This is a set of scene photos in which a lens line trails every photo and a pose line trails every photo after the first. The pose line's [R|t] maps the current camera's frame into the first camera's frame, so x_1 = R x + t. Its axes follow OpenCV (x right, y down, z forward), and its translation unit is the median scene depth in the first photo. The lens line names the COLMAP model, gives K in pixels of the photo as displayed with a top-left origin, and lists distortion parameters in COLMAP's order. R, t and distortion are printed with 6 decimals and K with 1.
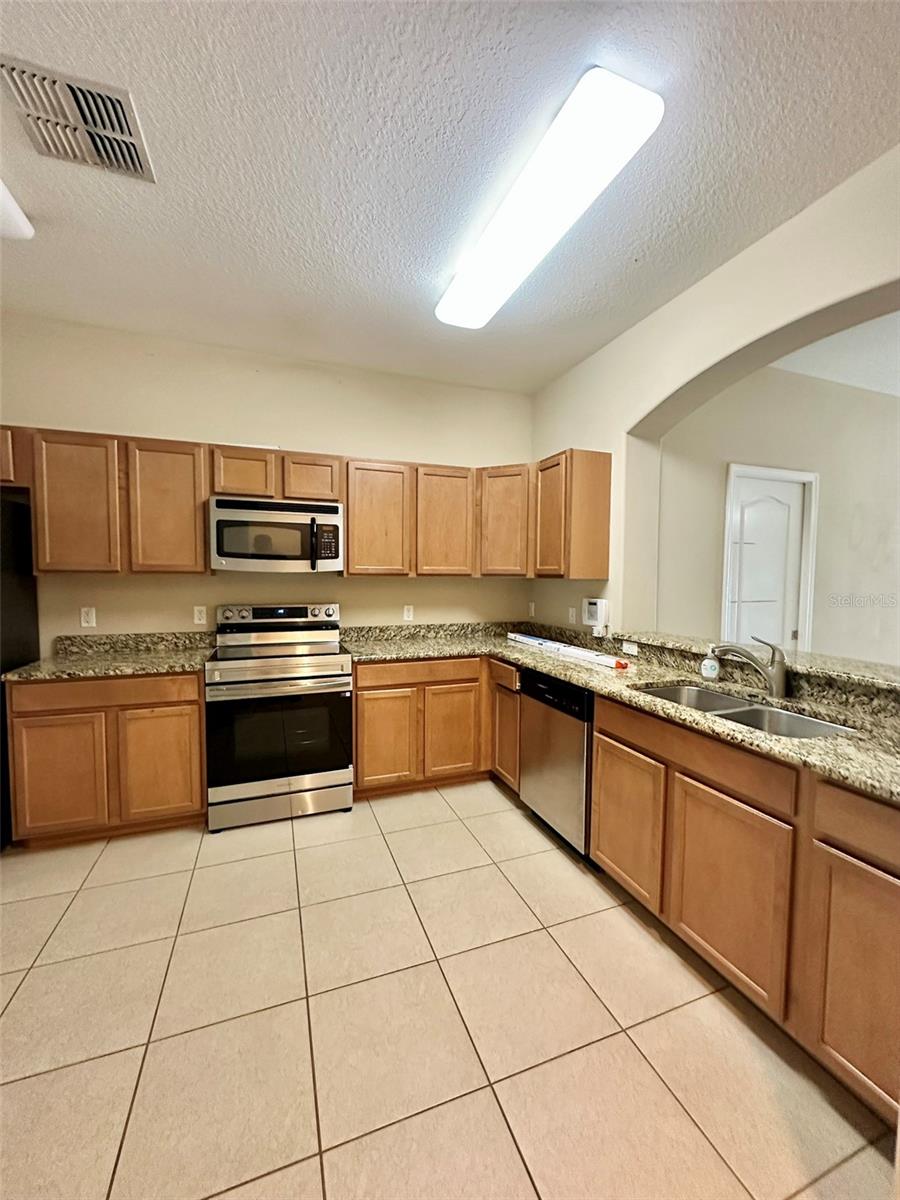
lens RADIAL K [[479.6, 0, 450.0], [0, 479.6, 600.0], [0, 0, 1]] dist [-0.001902, 0.000114]
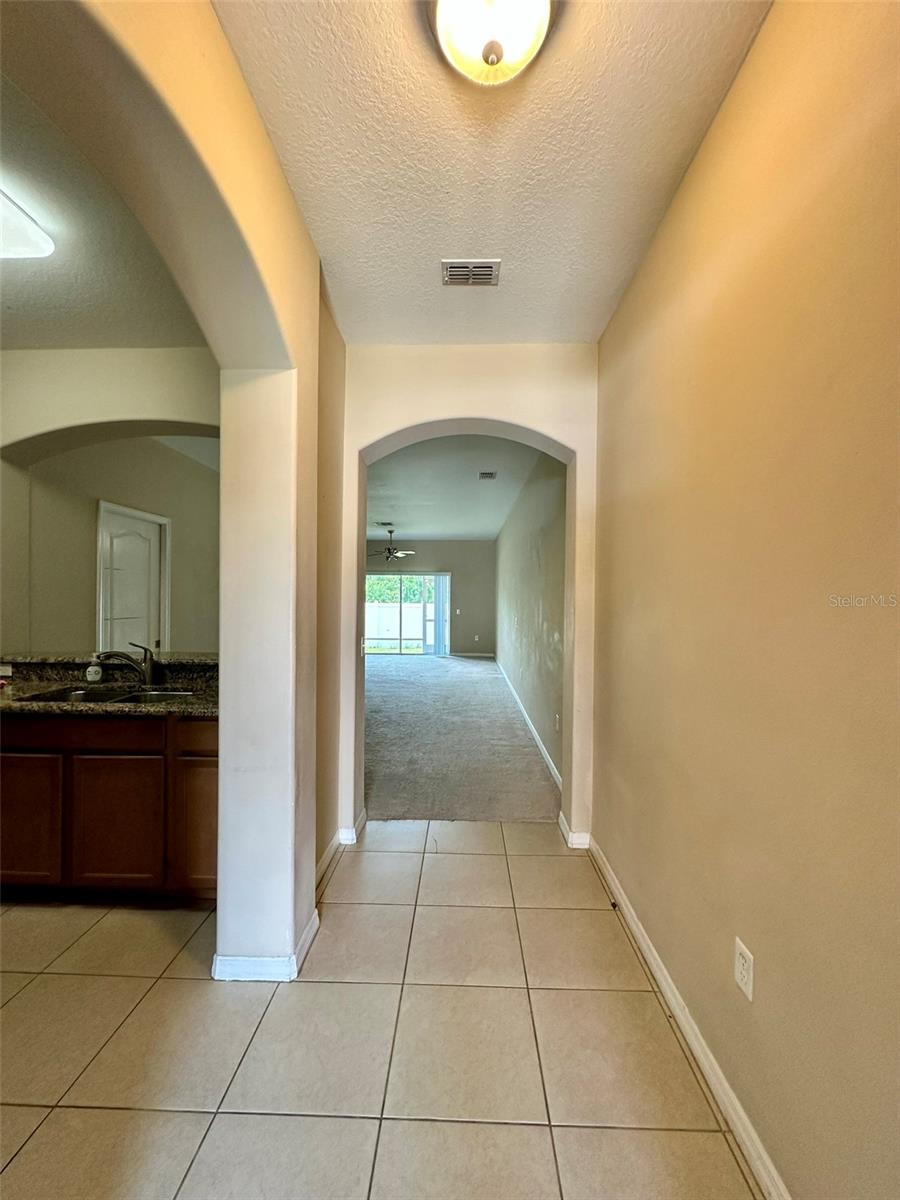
lens RADIAL K [[479.6, 0, 450.0], [0, 479.6, 600.0], [0, 0, 1]] dist [-0.001902, 0.000114]
pose [[0.382249, -0.003658, 0.924052, -0.184562], [0.043386, 0.998960, -0.013993, 0.009921], [-0.923040, 0.045440, 0.382011, -0.240753]]
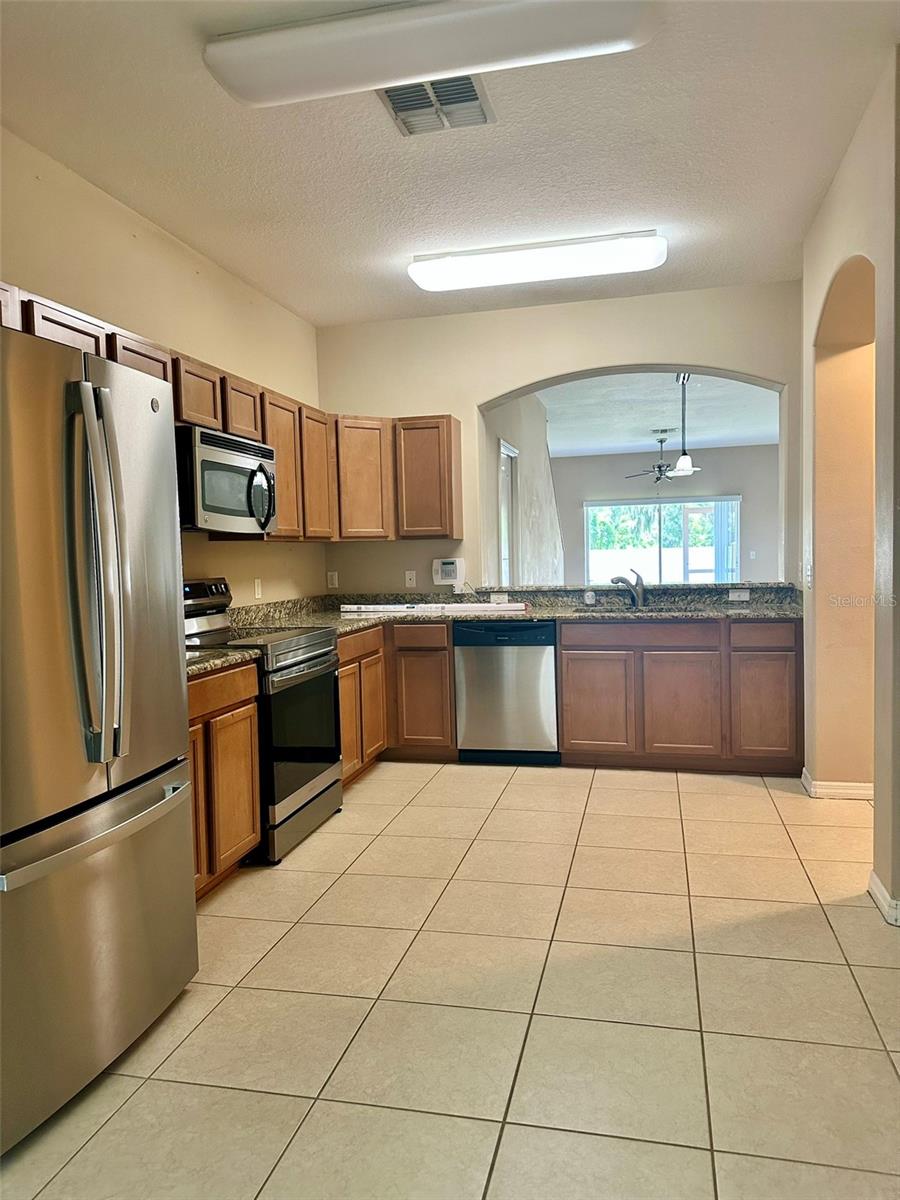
lens RADIAL K [[851.4, 0, 450.0], [0, 851.4, 600.0], [0, 0, 1]] dist [0.024320, -0.001143]
pose [[0.557979, -0.067903, 0.827072, -1.354716], [0.074411, 0.996726, 0.031631, 0.032124], [-0.826512, 0.043893, 0.561205, -0.035063]]
